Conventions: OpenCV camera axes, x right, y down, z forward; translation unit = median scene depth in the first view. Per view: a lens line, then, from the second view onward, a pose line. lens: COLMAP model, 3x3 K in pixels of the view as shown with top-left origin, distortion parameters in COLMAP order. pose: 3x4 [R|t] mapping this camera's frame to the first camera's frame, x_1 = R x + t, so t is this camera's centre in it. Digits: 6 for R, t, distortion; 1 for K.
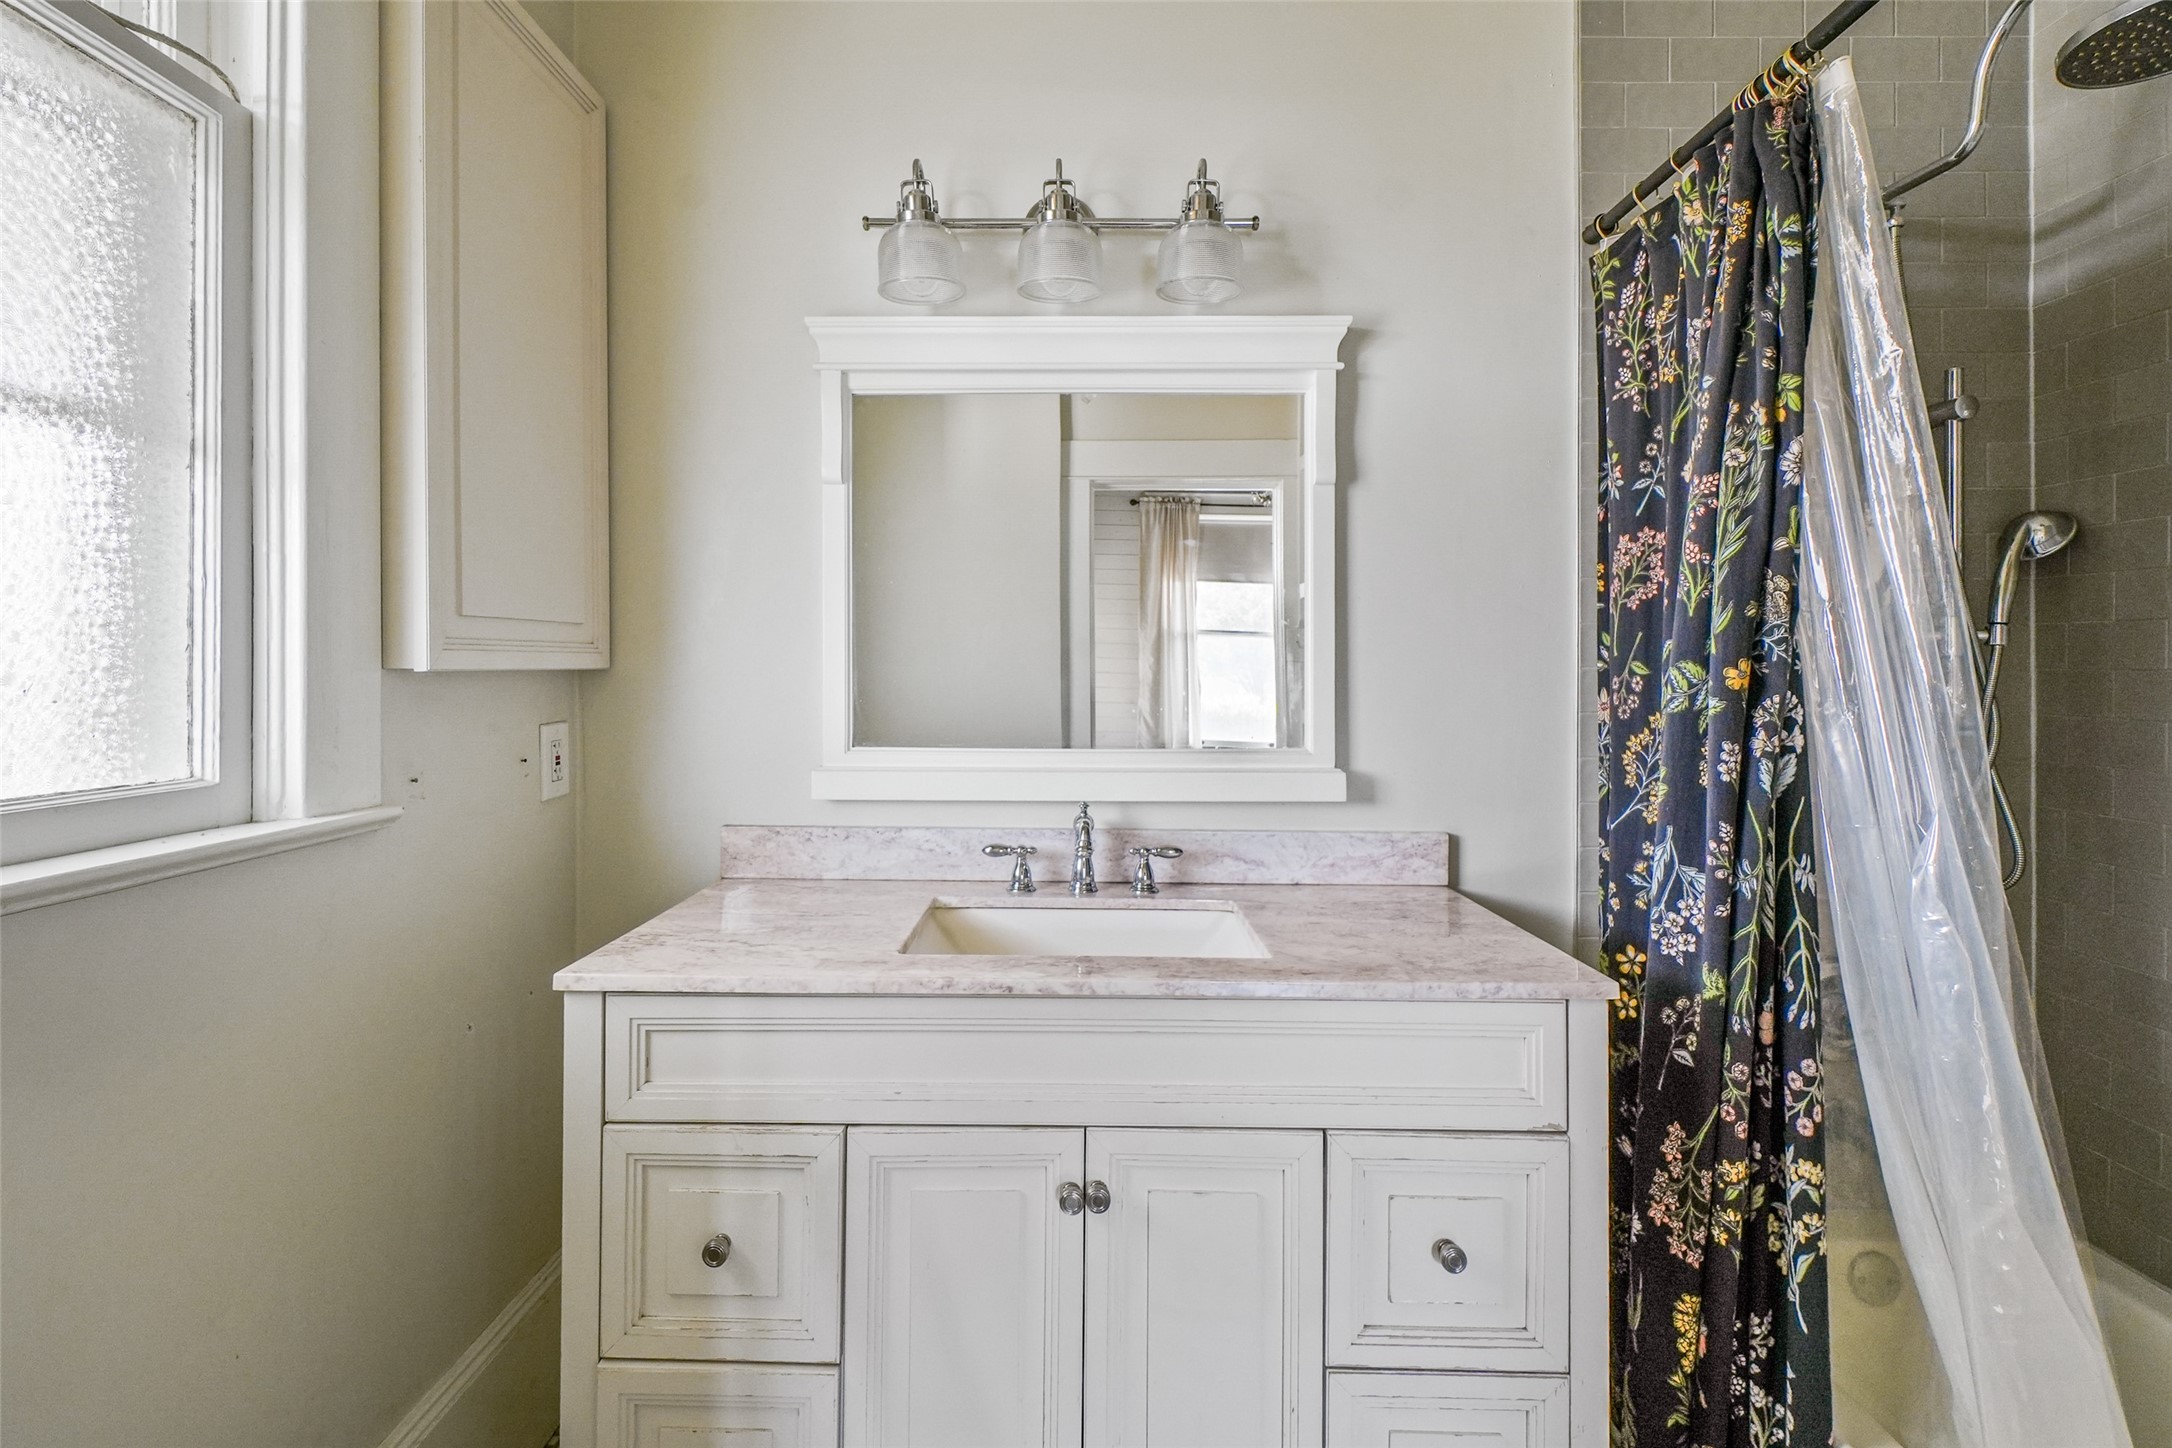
lens RADIAL K [[961.6, 0, 1065.1], [0, 961.6, 662.3], [0, 0, 1]] dist [-0.004764, 0.001502]
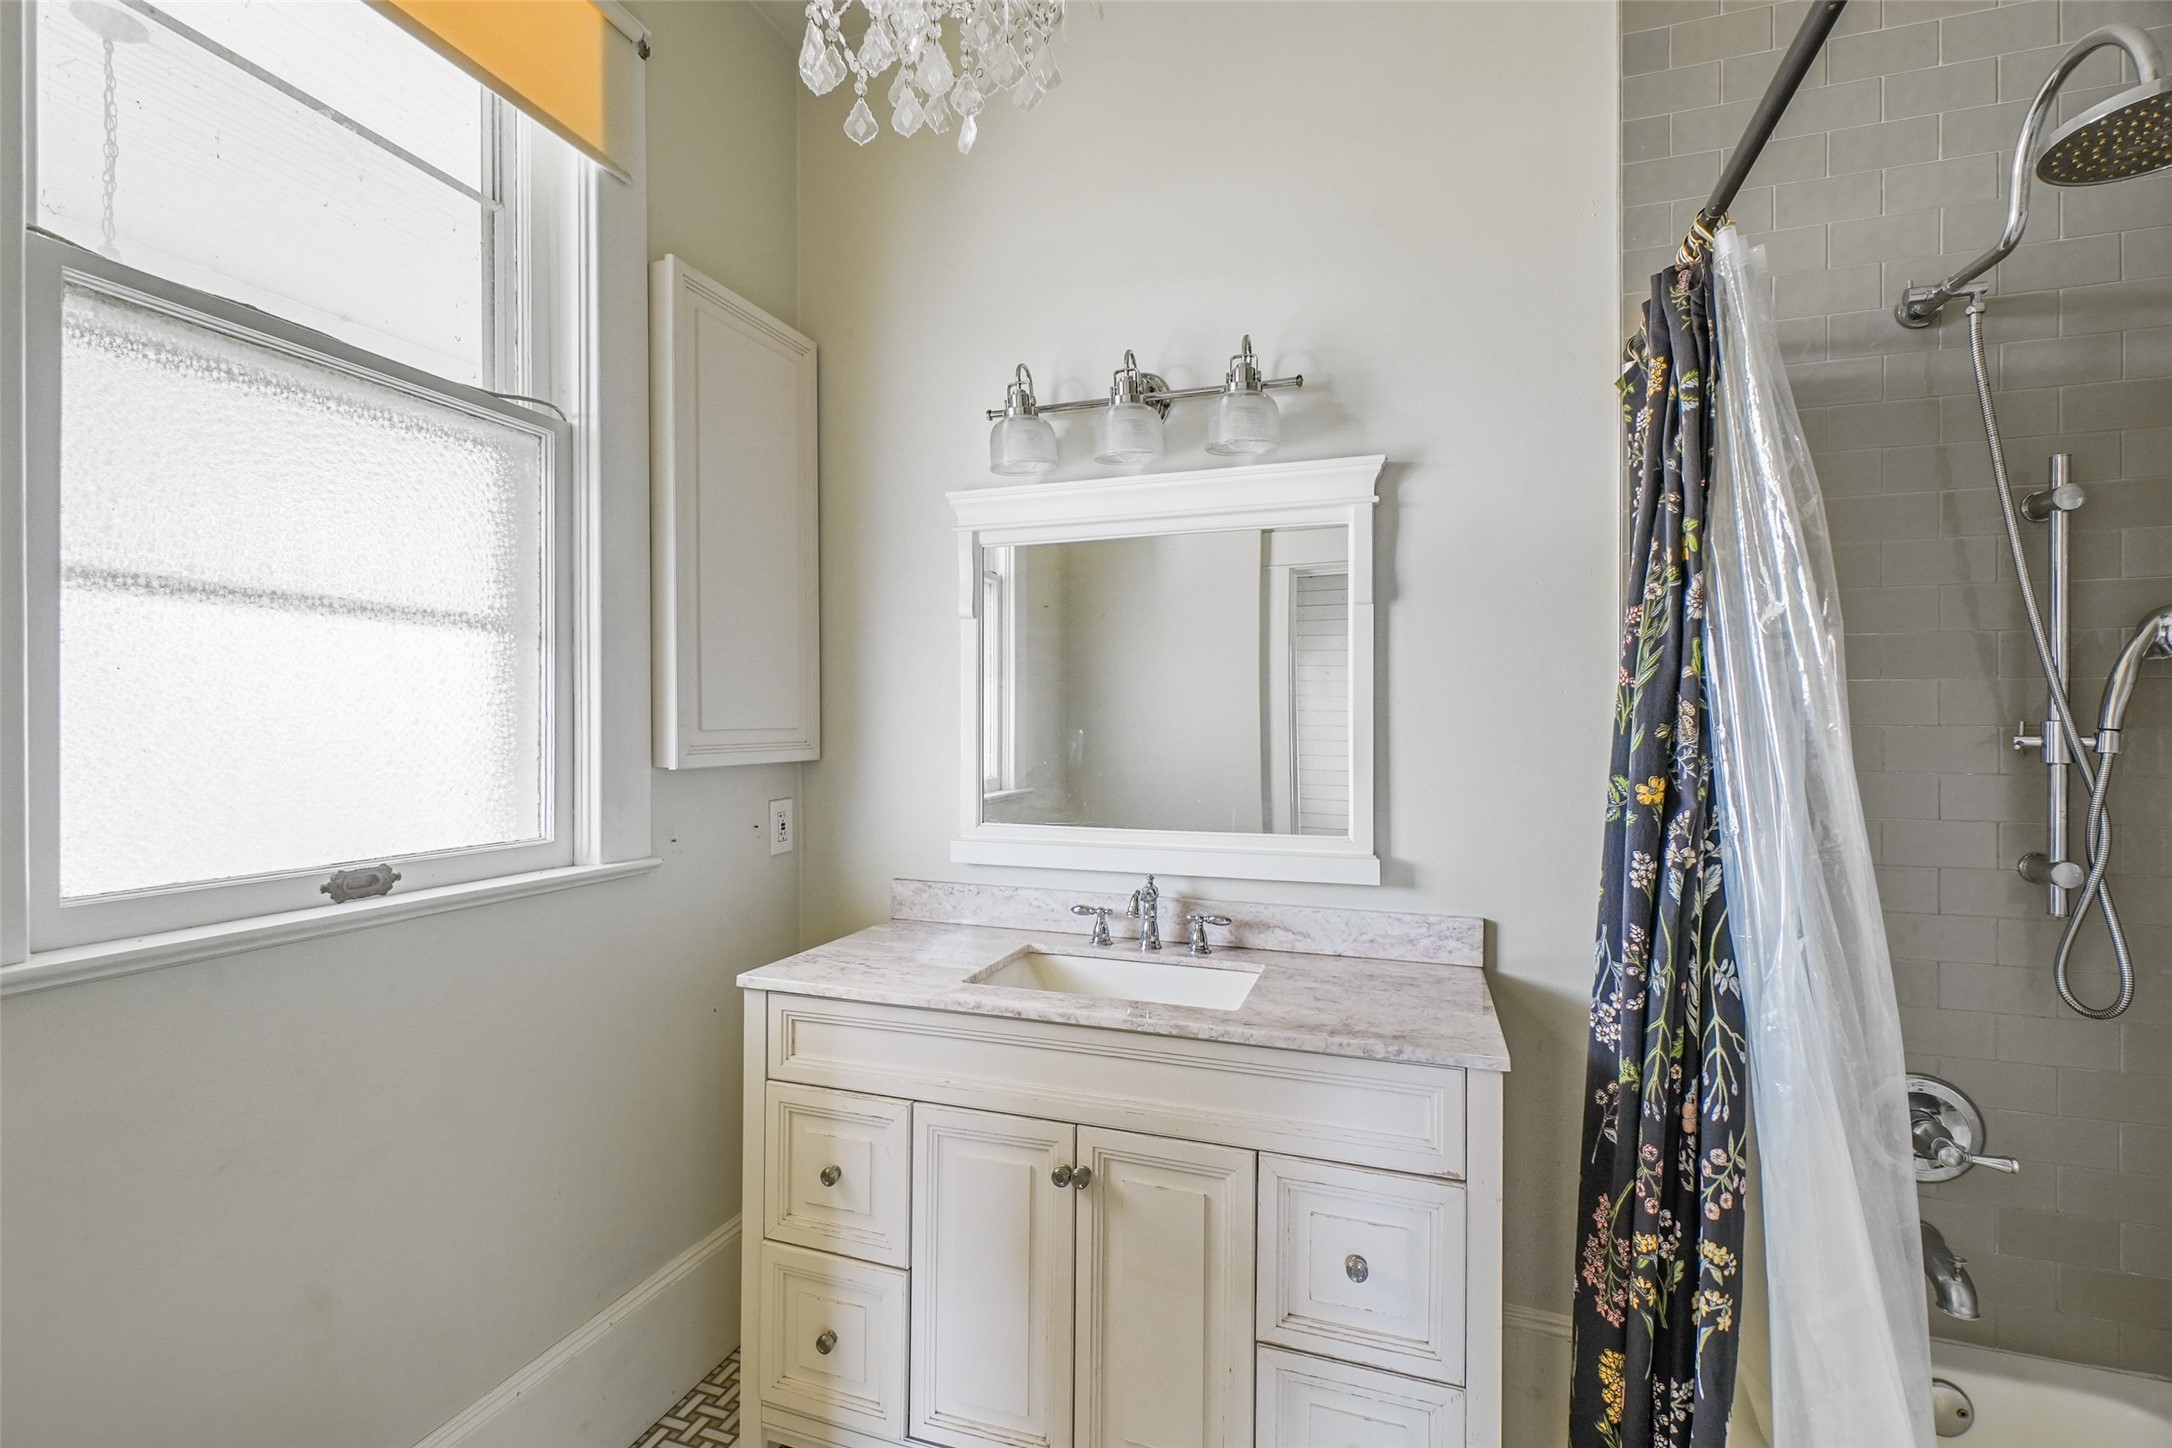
lens RADIAL K [[961.6, 0, 1097.6], [0, 961.6, 714.4], [0, 0, 1]] dist [-0.004764, 0.001502]
pose [[0.951448, -0.002800, -0.307798, 0.434749], [0.002465, 0.999996, -0.001477, -0.073679], [0.307801, 0.000646, 0.951451, -0.236226]]
